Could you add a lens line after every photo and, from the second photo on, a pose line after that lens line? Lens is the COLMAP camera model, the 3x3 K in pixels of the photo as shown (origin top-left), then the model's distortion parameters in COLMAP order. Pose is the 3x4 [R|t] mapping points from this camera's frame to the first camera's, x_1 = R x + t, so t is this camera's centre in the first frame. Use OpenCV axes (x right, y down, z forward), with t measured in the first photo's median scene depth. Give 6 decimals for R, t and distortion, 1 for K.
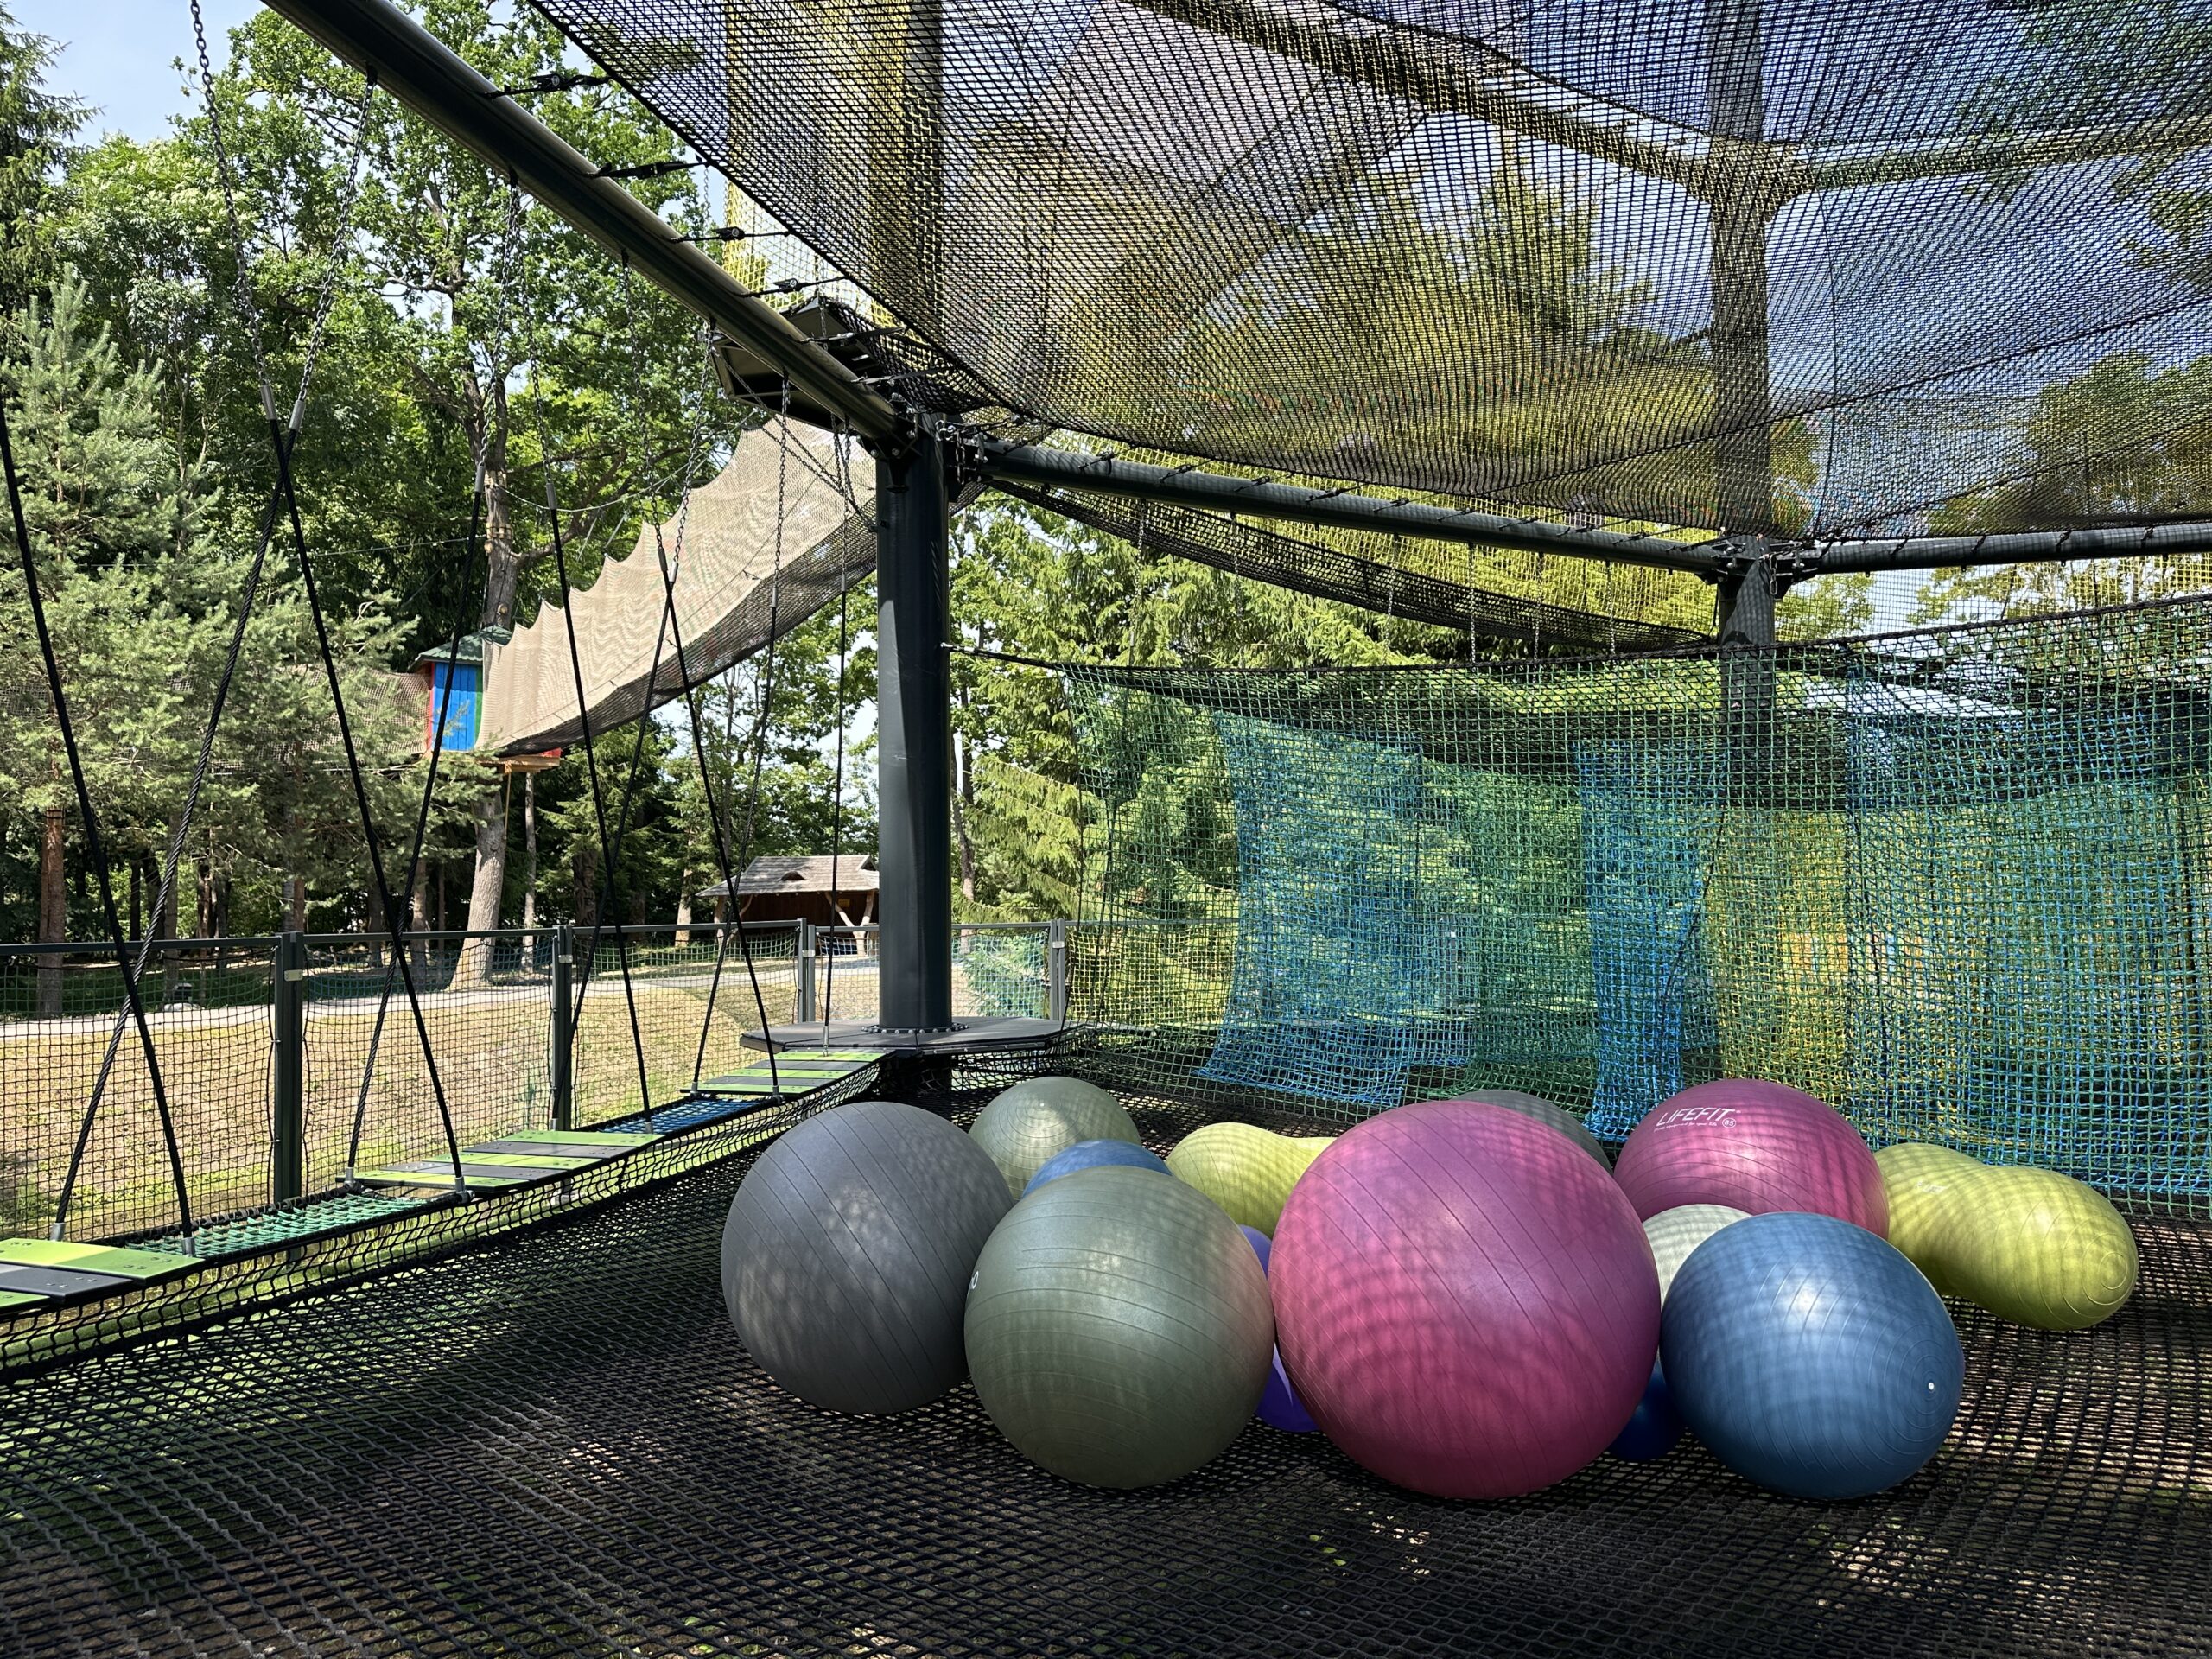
lens RADIAL K [[1543.1, 0, 1118.3], [0, 1543.1, 830.1], [0, 0, 1]] dist [0.054587, -0.083474]
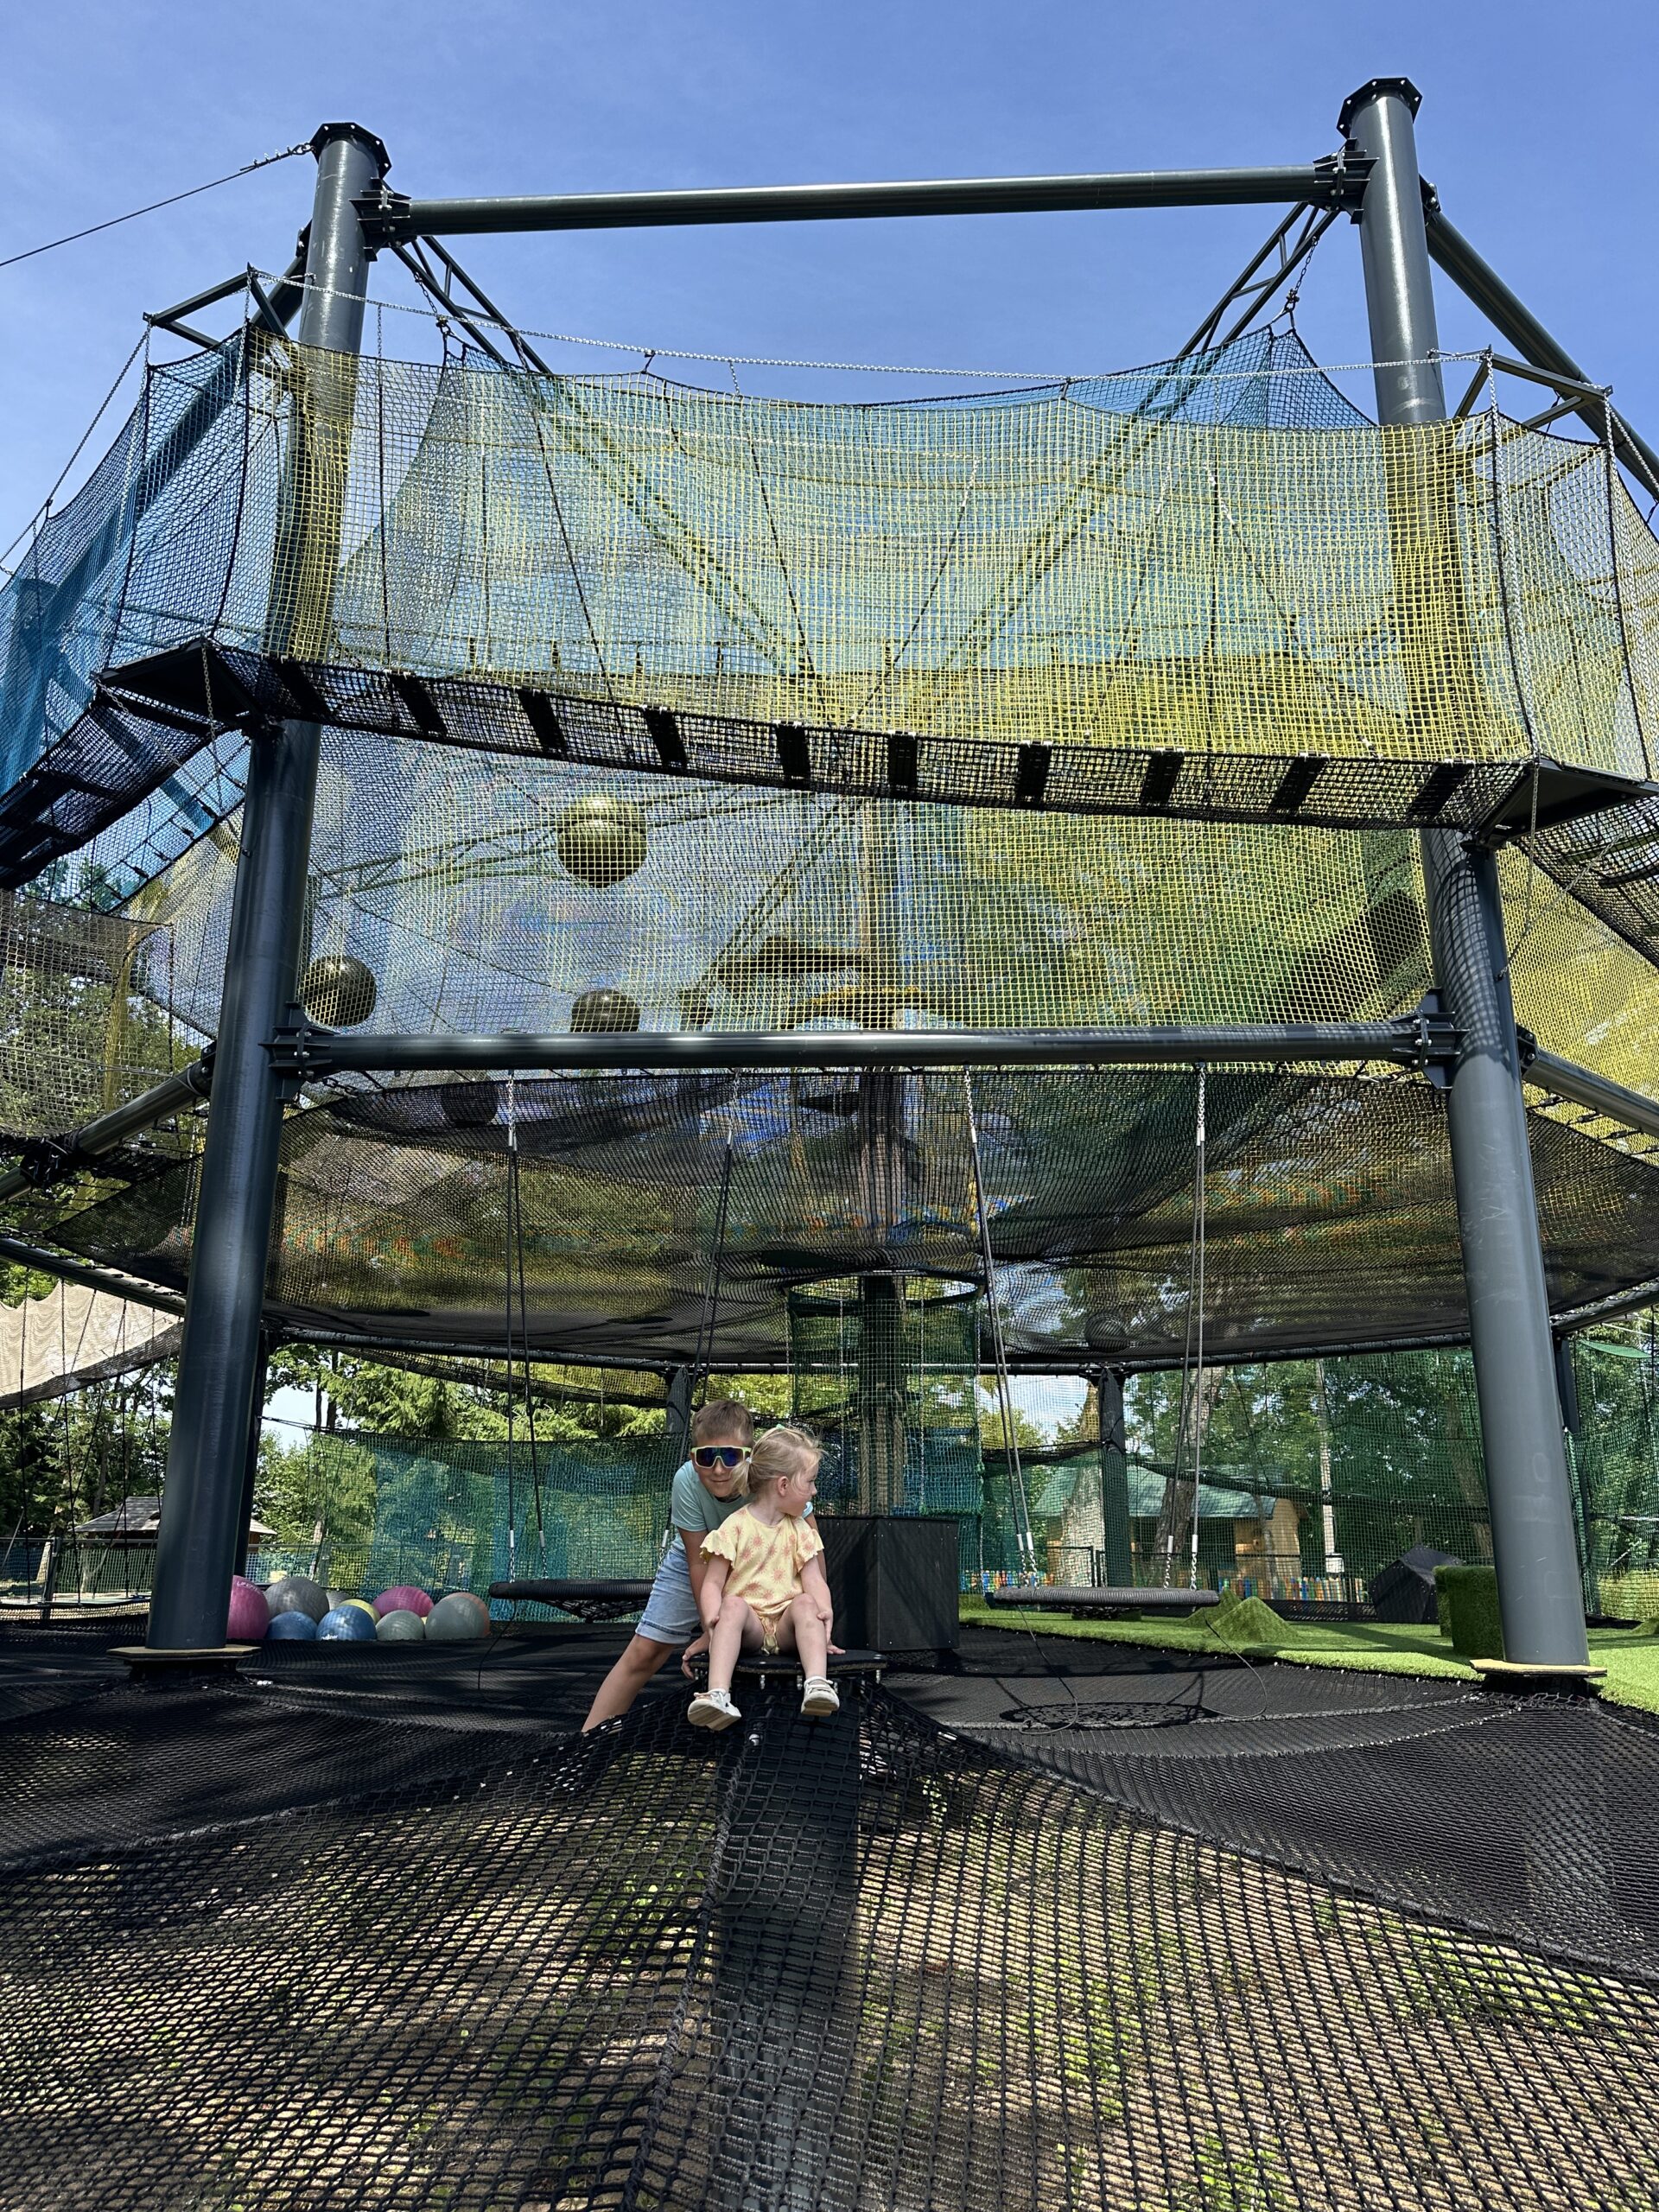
lens RADIAL K [[1543.1, 0, 829.5], [0, 1543.1, 1106.0], [0, 0, 1]] dist [0.054587, -0.083474]
pose [[0.981357, 0.067253, 0.180045, 0.083871], [-0.023928, 0.972243, -0.232745, -0.014305], [-0.190700, 0.224098, 0.955727, -0.462734]]
